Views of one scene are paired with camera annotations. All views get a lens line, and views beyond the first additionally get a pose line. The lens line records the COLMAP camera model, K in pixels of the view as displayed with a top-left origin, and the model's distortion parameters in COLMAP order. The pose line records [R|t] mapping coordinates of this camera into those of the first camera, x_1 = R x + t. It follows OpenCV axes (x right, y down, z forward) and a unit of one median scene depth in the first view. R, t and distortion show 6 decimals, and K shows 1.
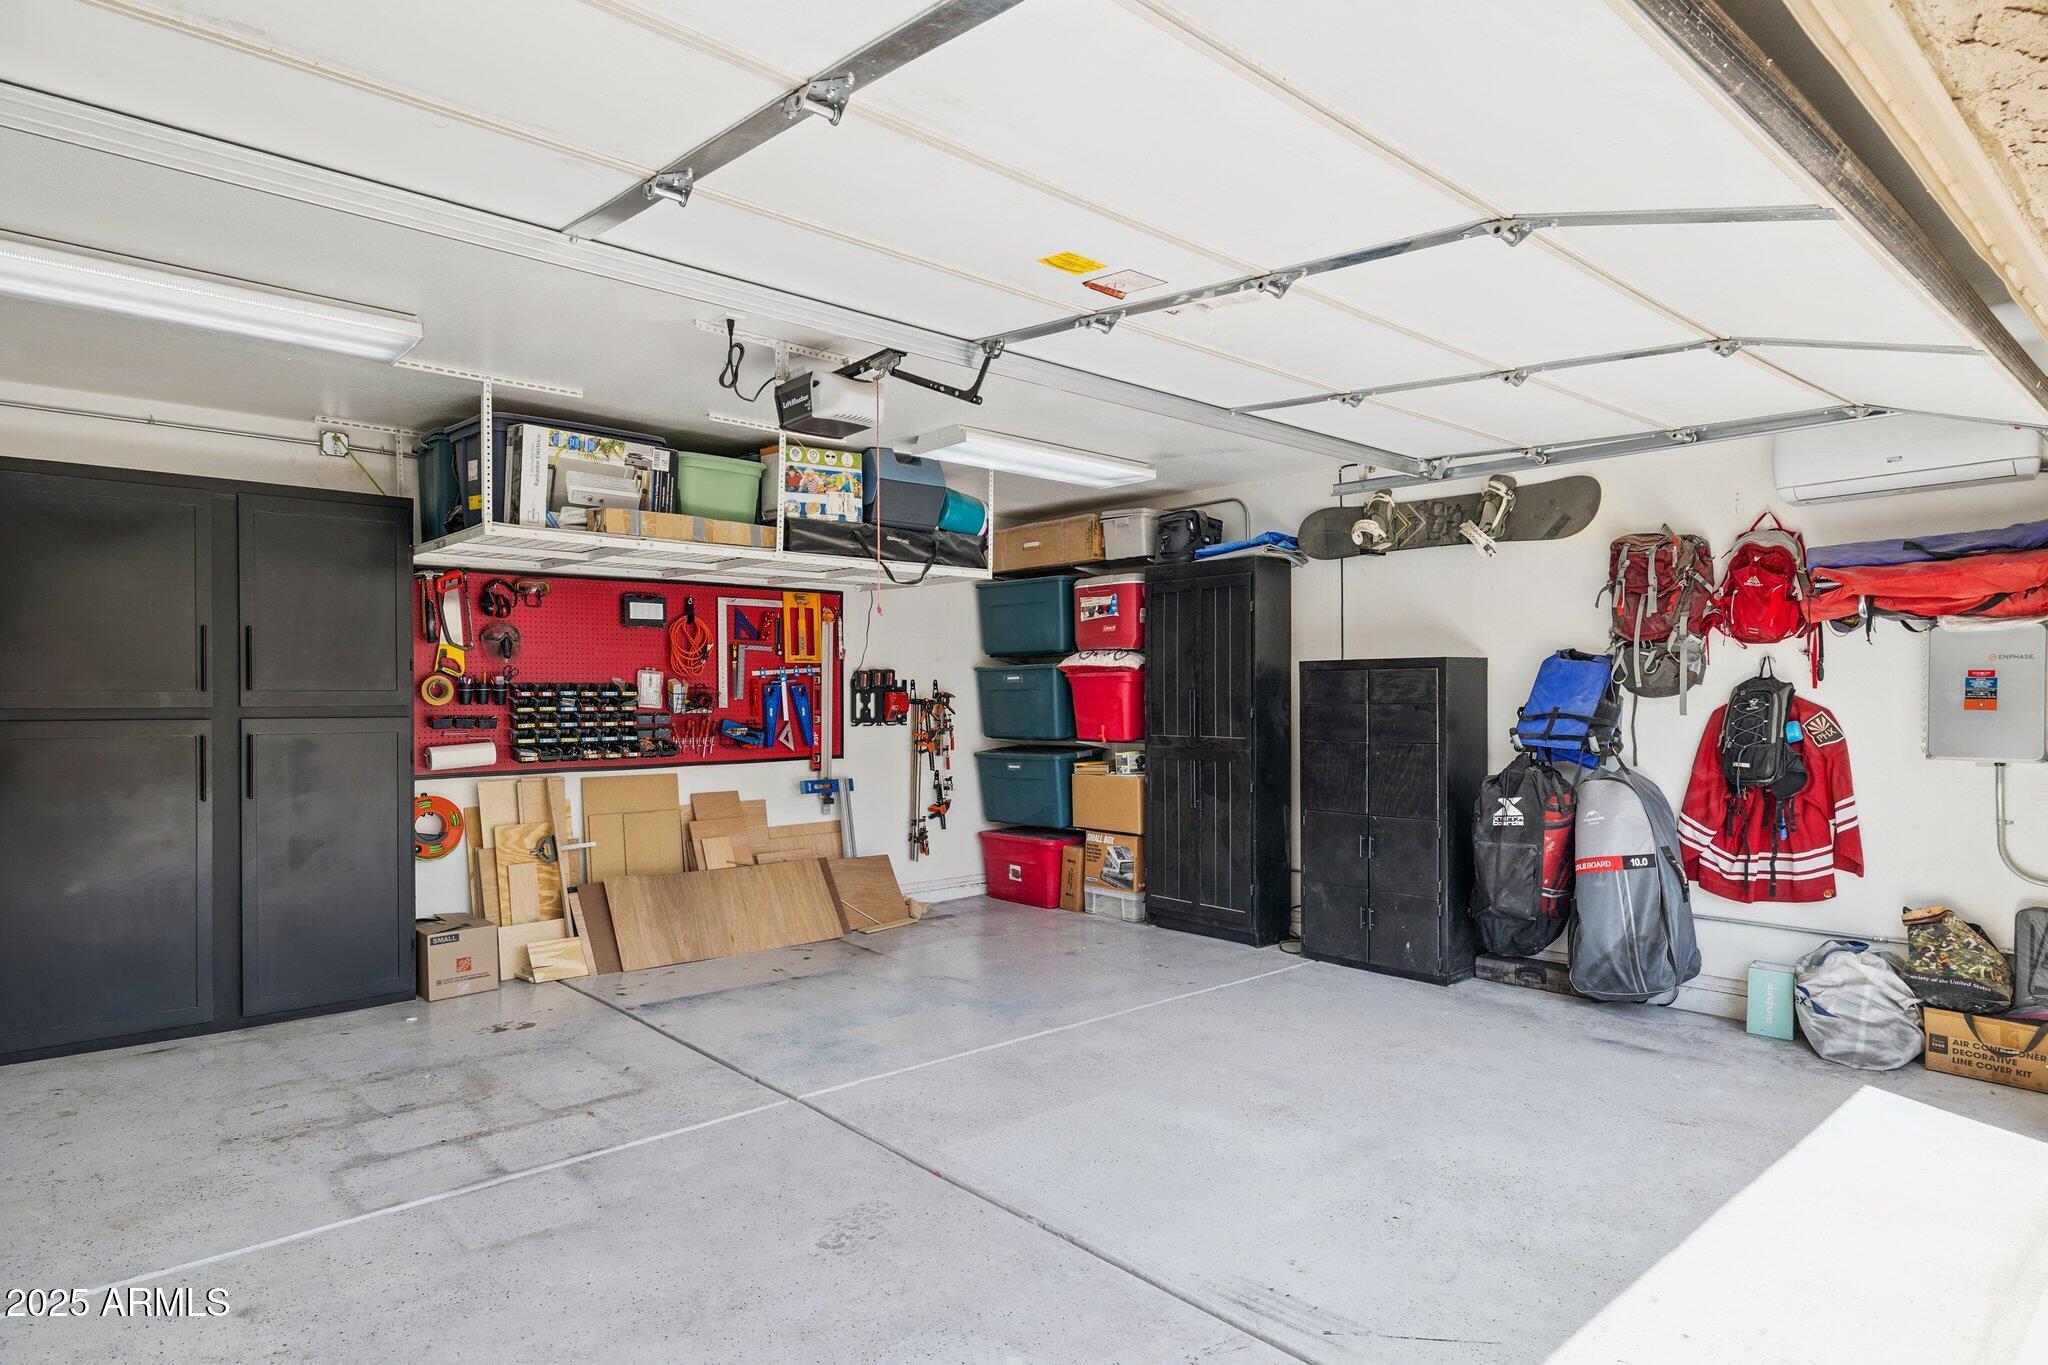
lens RADIAL K [[1151.7, 0, 1021.2], [0, 1151.7, 712.1], [0, 0, 1]] dist [-0.002297, -0.000335]
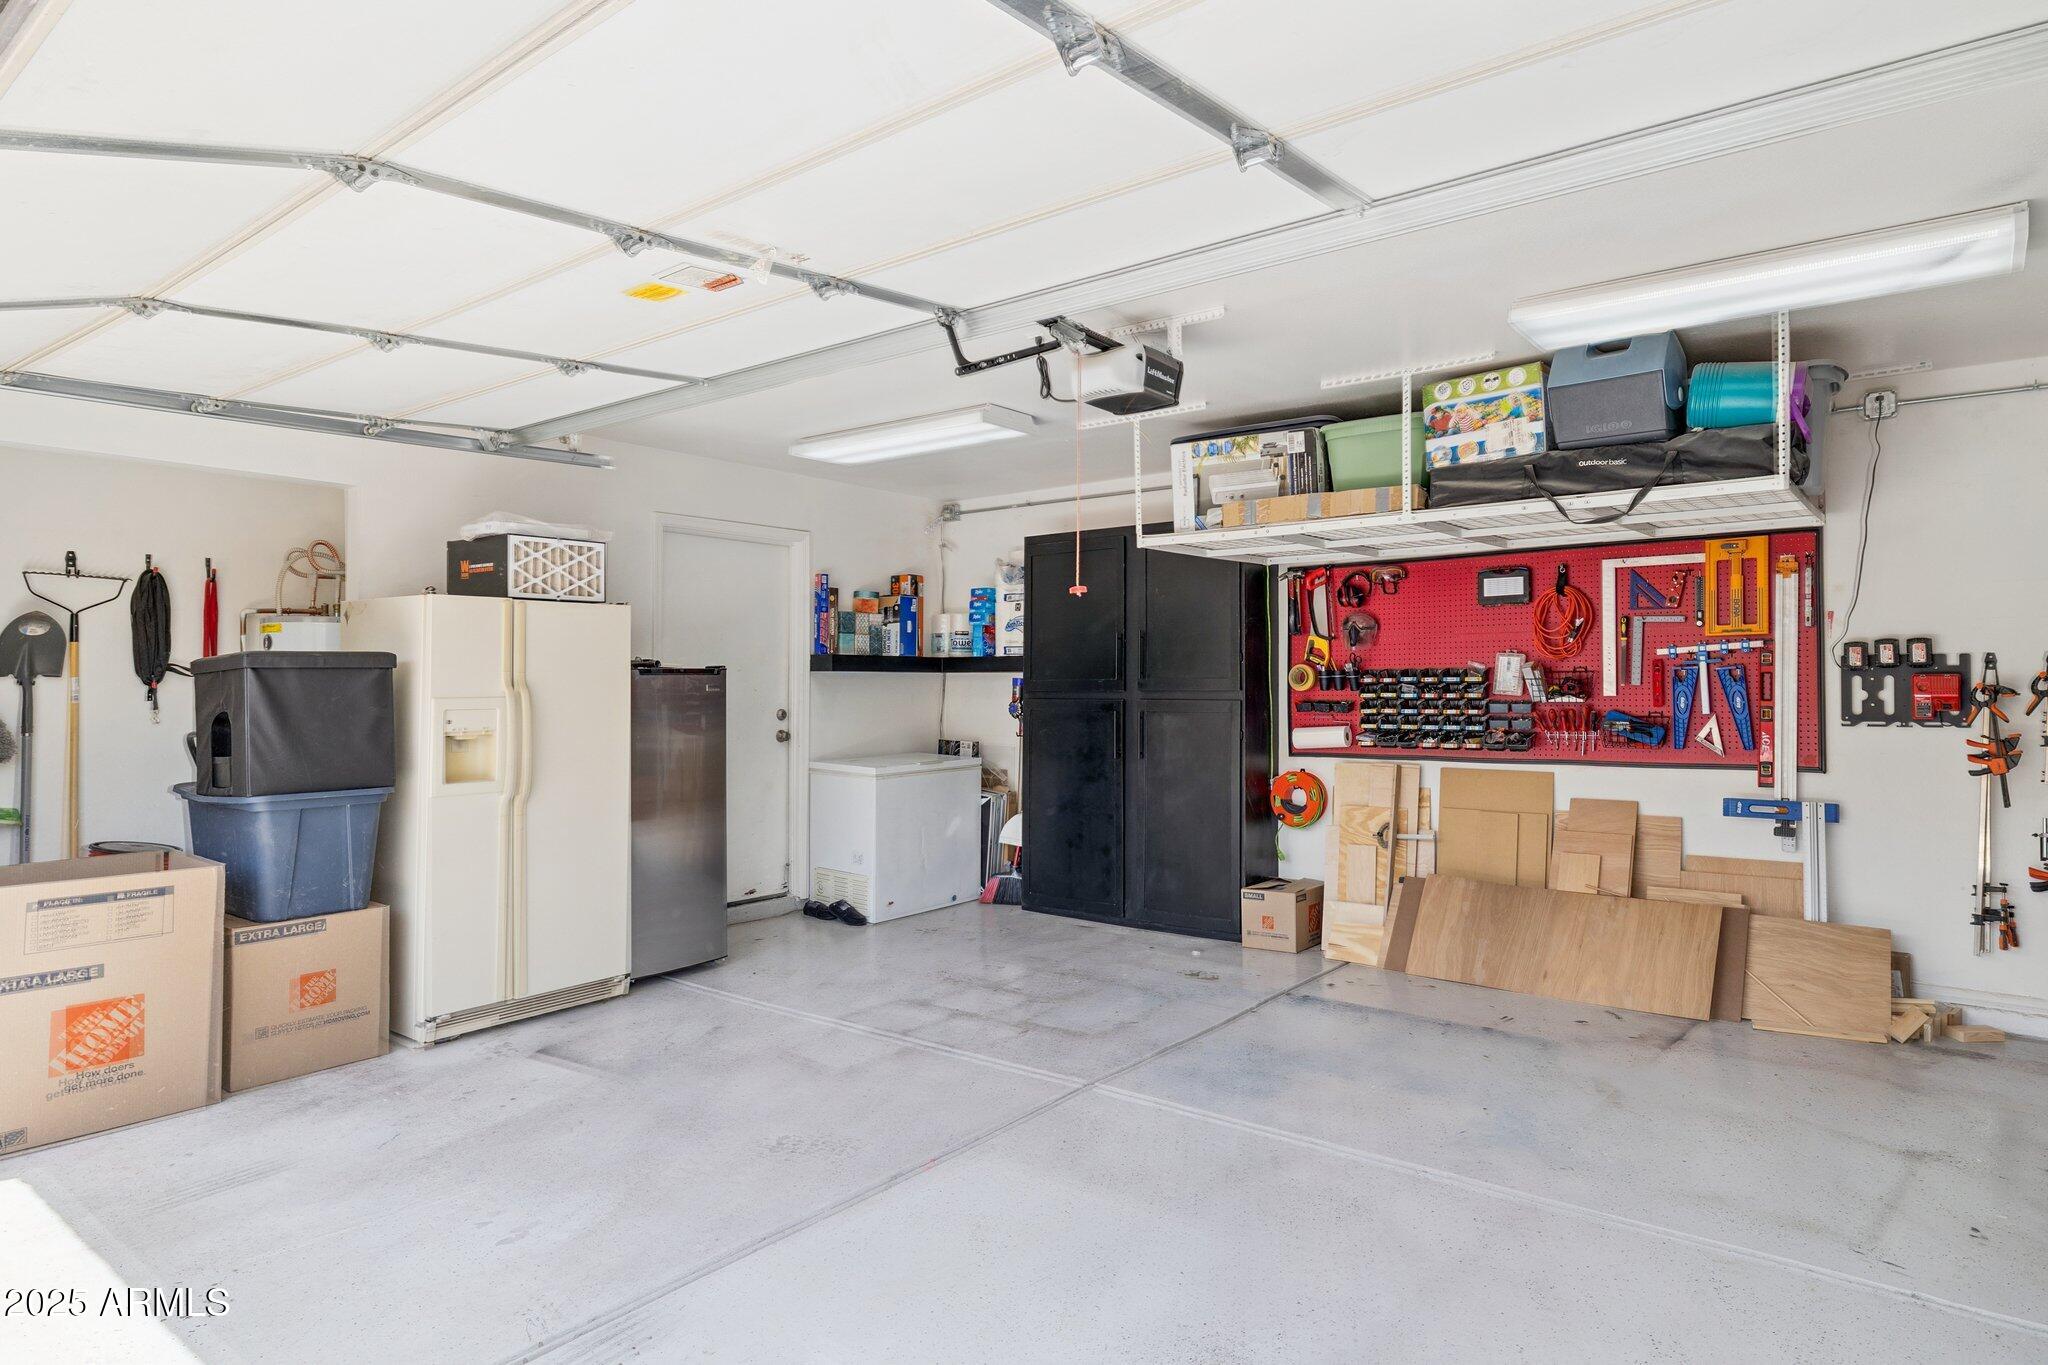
lens RADIAL K [[1168.8, 0, 1031.9], [0, 1168.8, 670.5], [0, 0, 1]] dist [-0.002534, -0.000066]
pose [[0.172526, -0.013534, -0.984912, 0.550028], [-0.011885, 0.999804, -0.015820, -0.004321], [0.984933, 0.014435, 0.172331, 0.530038]]
